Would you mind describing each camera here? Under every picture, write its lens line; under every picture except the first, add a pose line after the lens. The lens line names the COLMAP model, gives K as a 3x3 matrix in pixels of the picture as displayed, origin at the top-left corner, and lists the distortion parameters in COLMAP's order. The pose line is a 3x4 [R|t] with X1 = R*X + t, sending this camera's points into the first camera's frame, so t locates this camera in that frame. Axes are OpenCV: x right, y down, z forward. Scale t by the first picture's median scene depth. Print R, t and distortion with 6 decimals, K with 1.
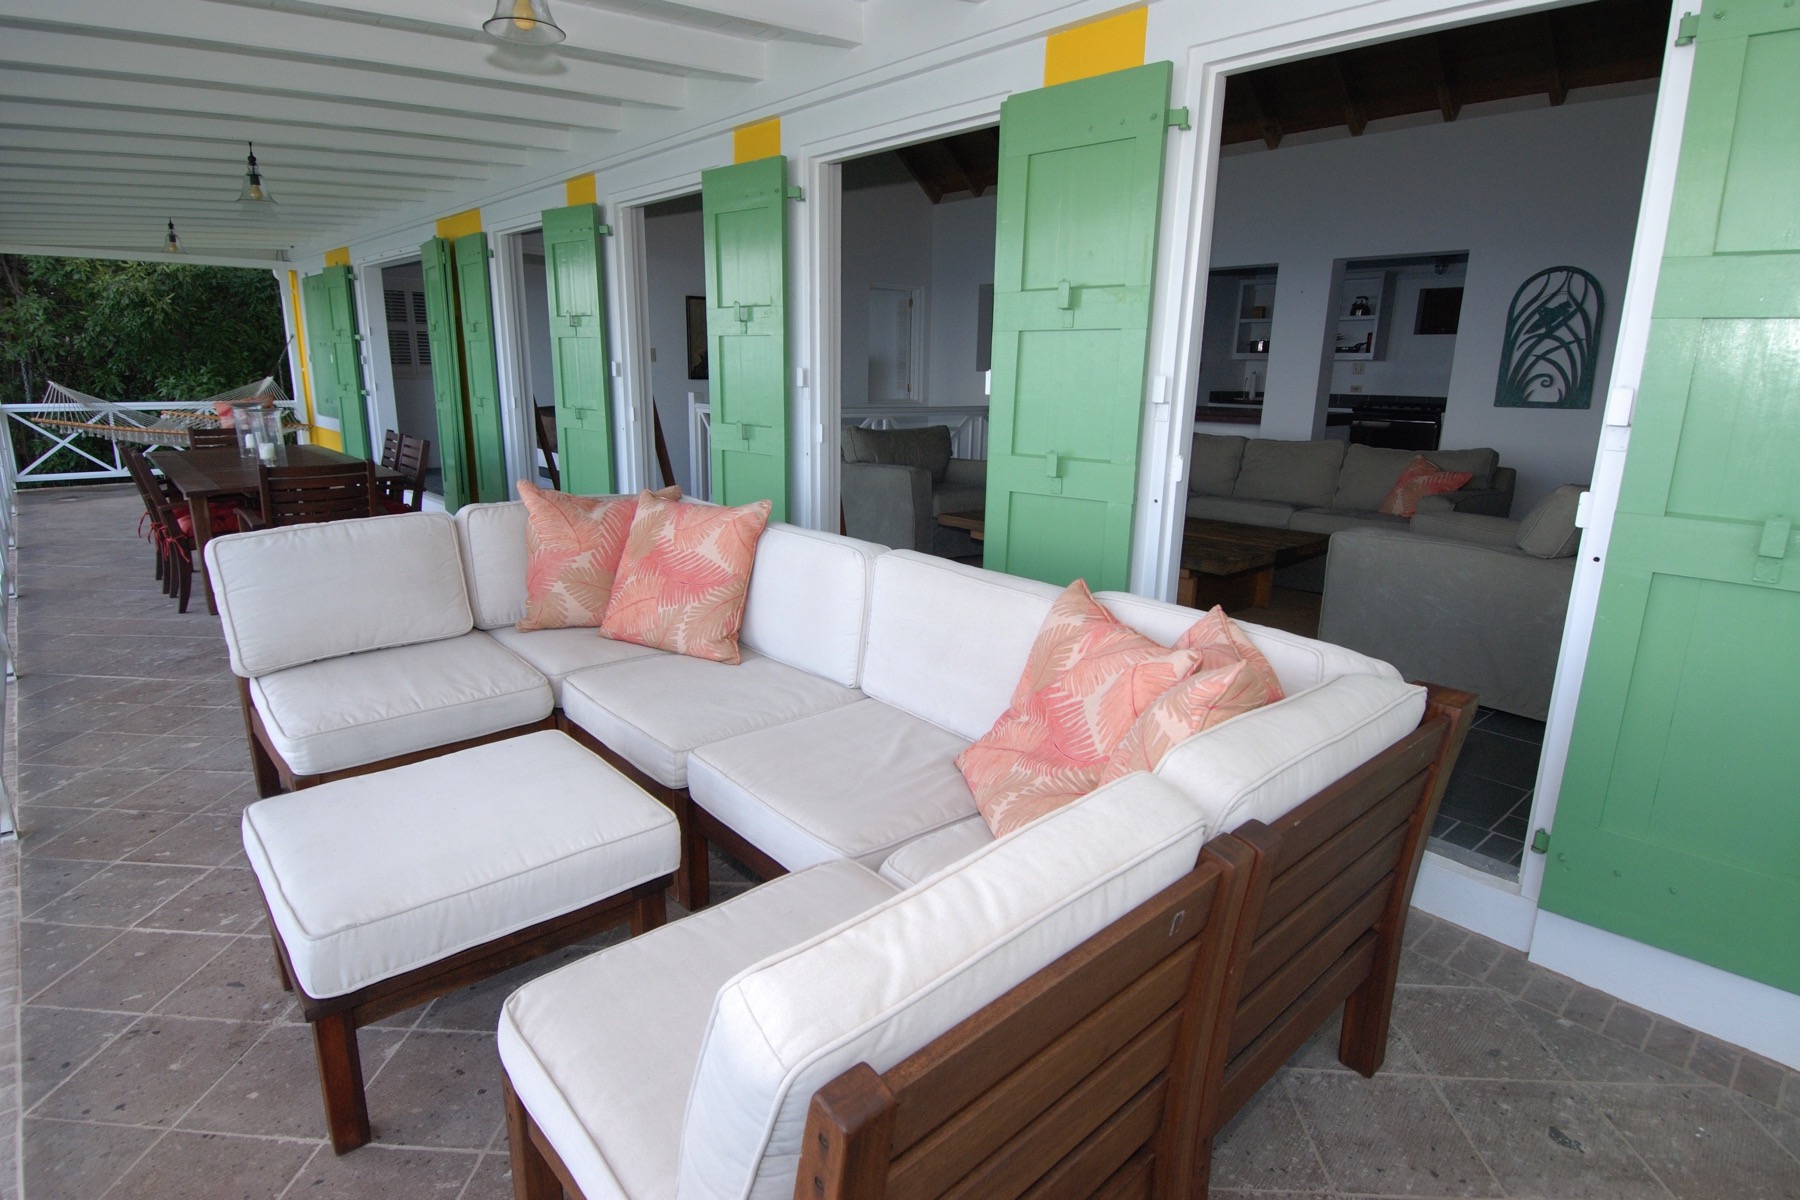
lens RADIAL K [[964.9, 0, 897.6], [0, 964.9, 600.8], [0, 0, 1]] dist [0.015836, -0.001868]
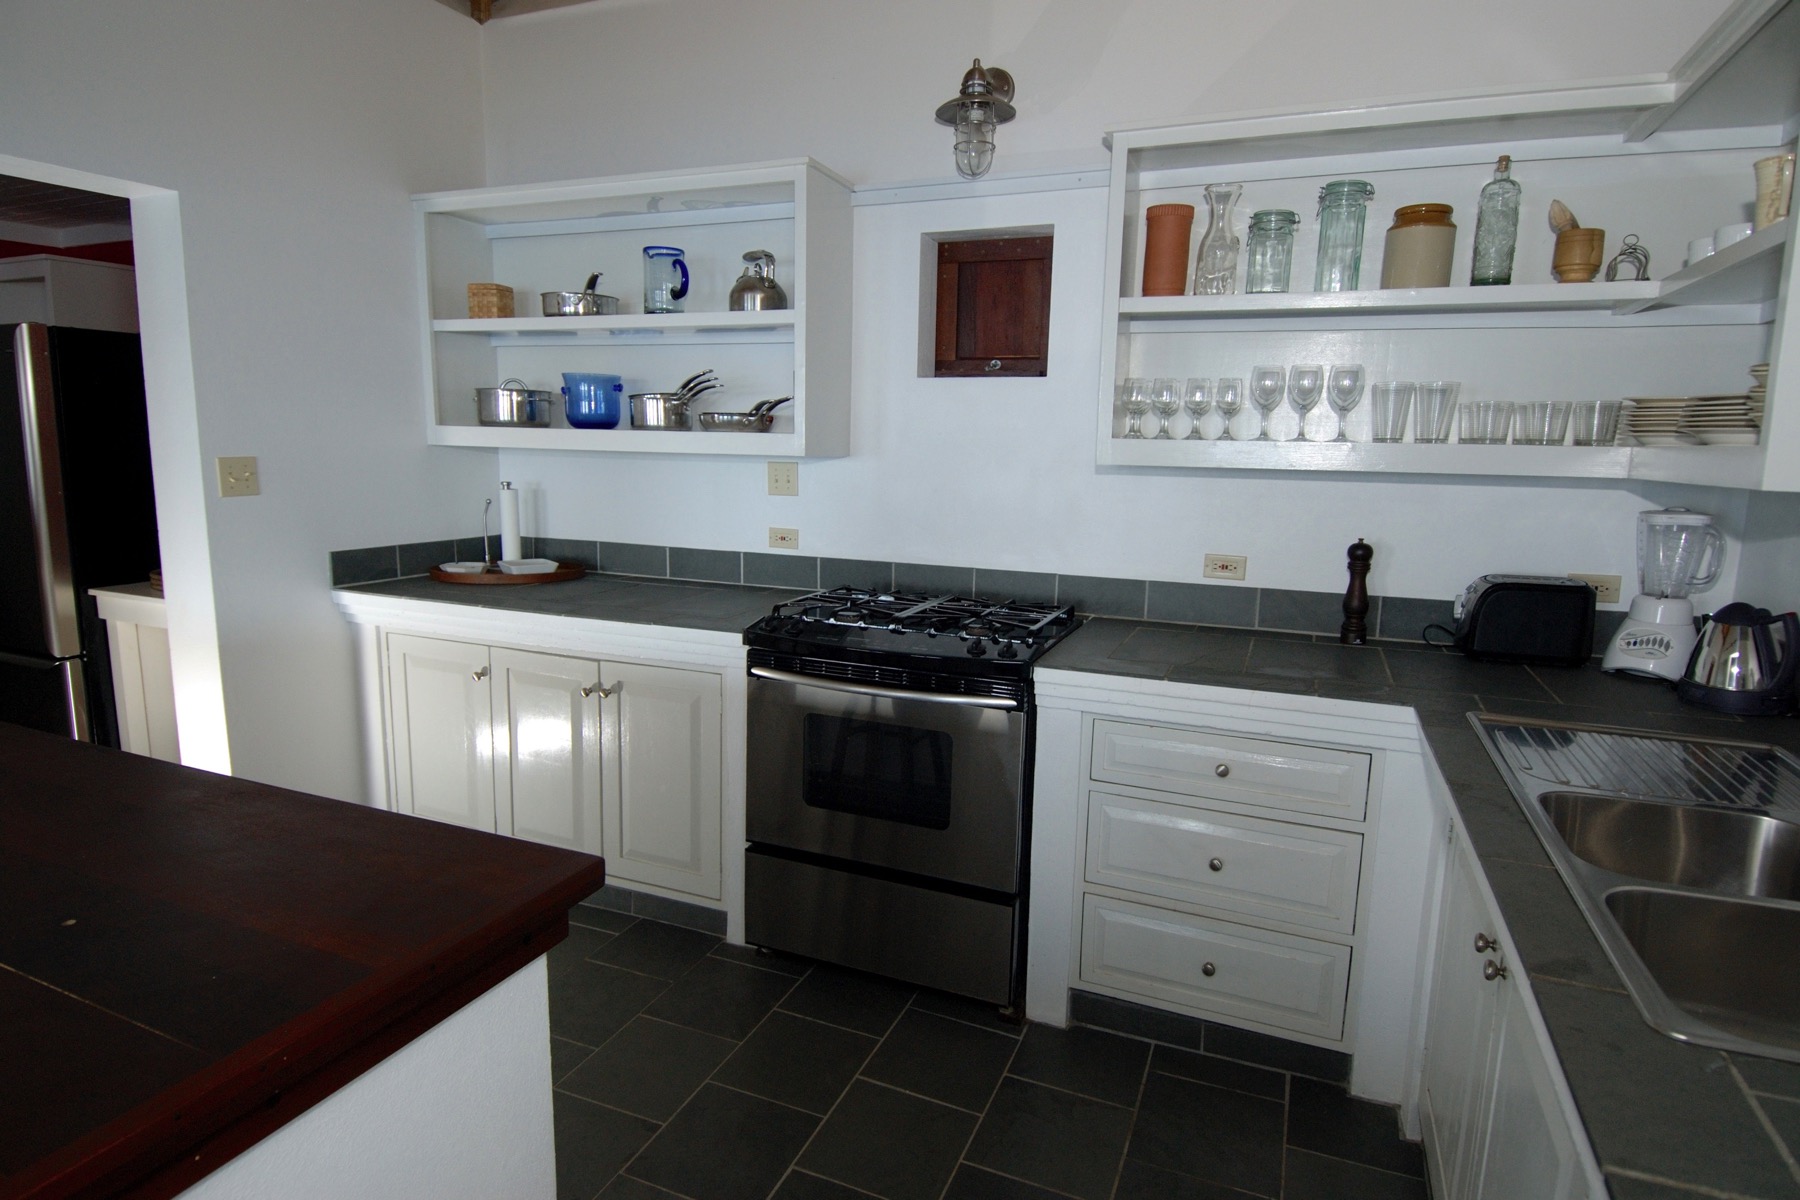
lens RADIAL K [[964.9, 0, 902.4], [0, 964.9, 602.7], [0, 0, 1]] dist [0.015836, -0.001868]
pose [[0.909534, -0.069002, 0.409861, 0.590974], [0.093338, 0.994845, -0.039643, -0.285012], [-0.405012, 0.074312, 0.911286, 1.084851]]
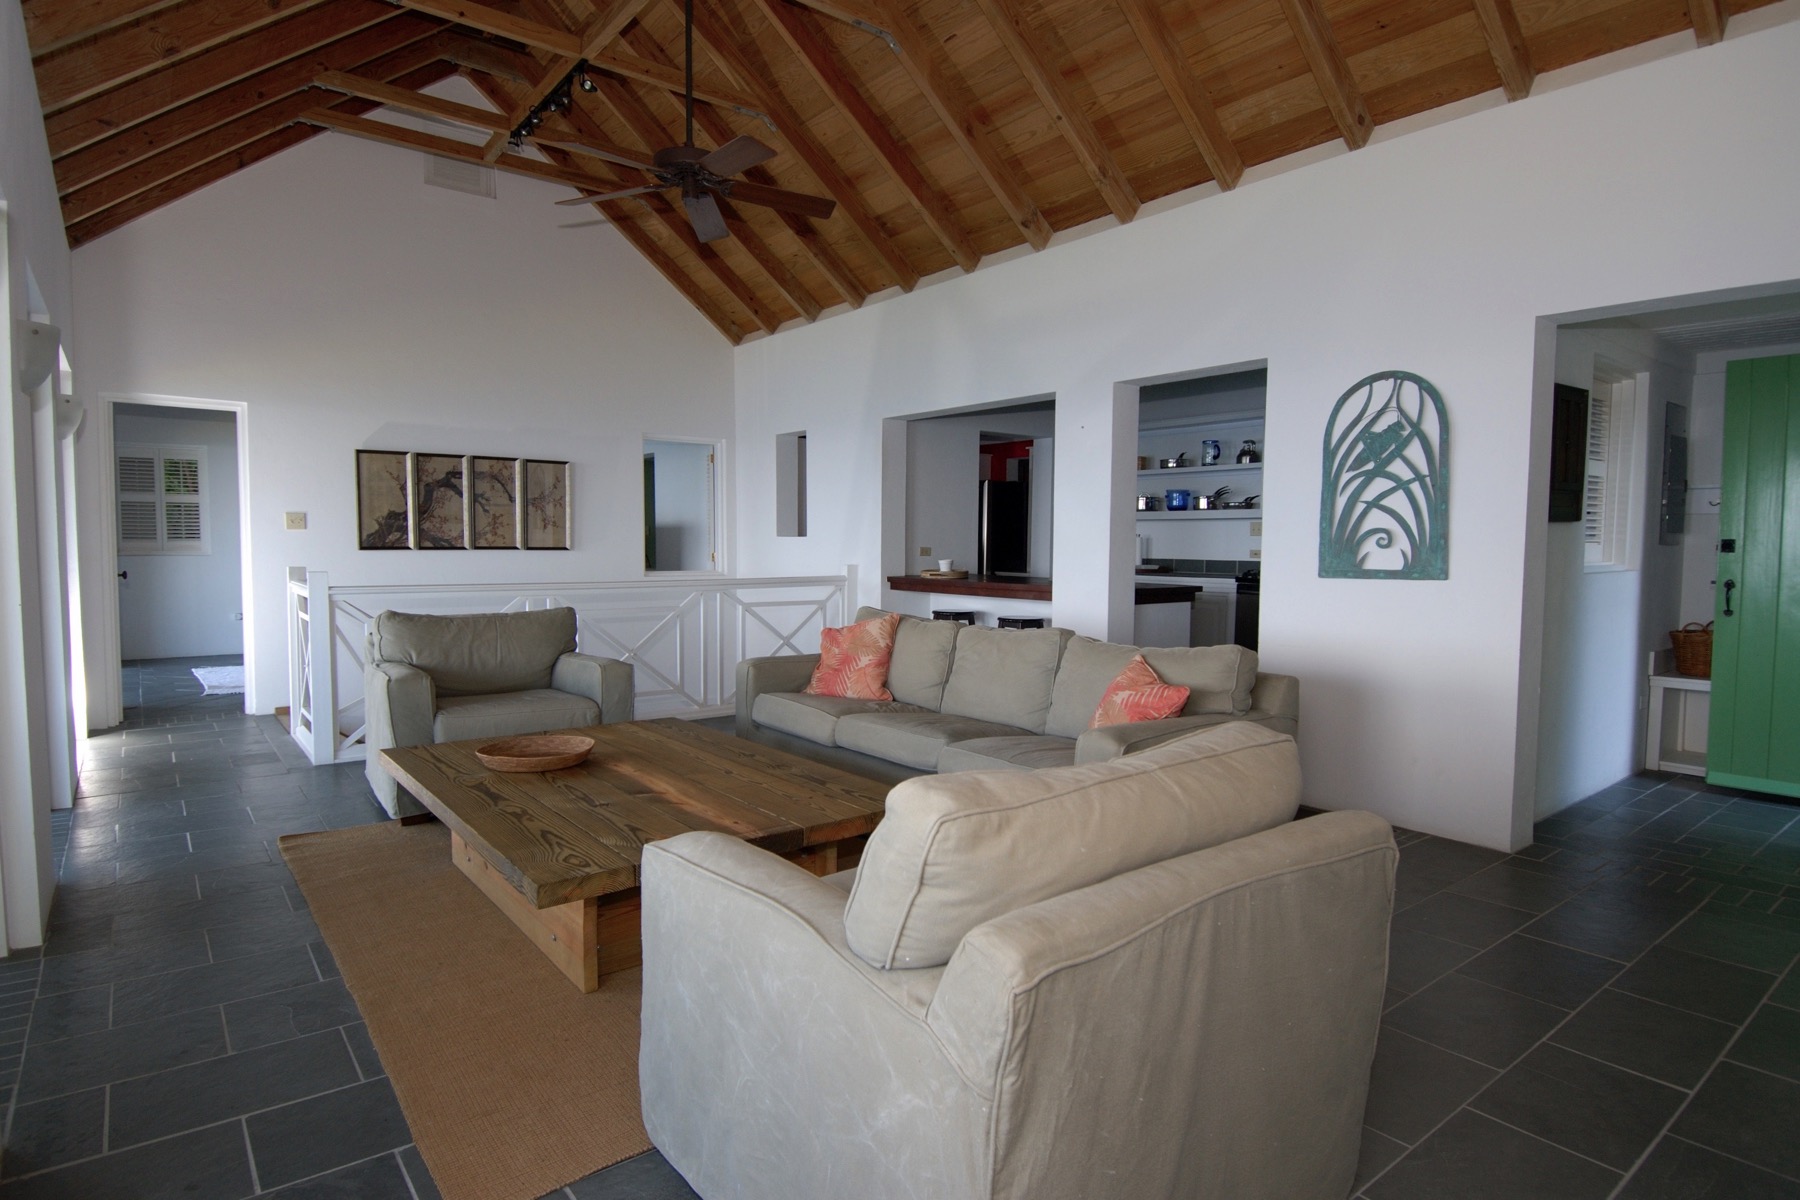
lens RADIAL K [[964.9, 0, 899.6], [0, 964.9, 613.5], [0, 0, 1]] dist [0.015836, -0.001868]
pose [[0.996652, -0.005439, -0.081581, 0.392961], [-0.007652, 0.987200, -0.159302, -0.068972], [0.081403, 0.159393, 0.983853, 0.334764]]
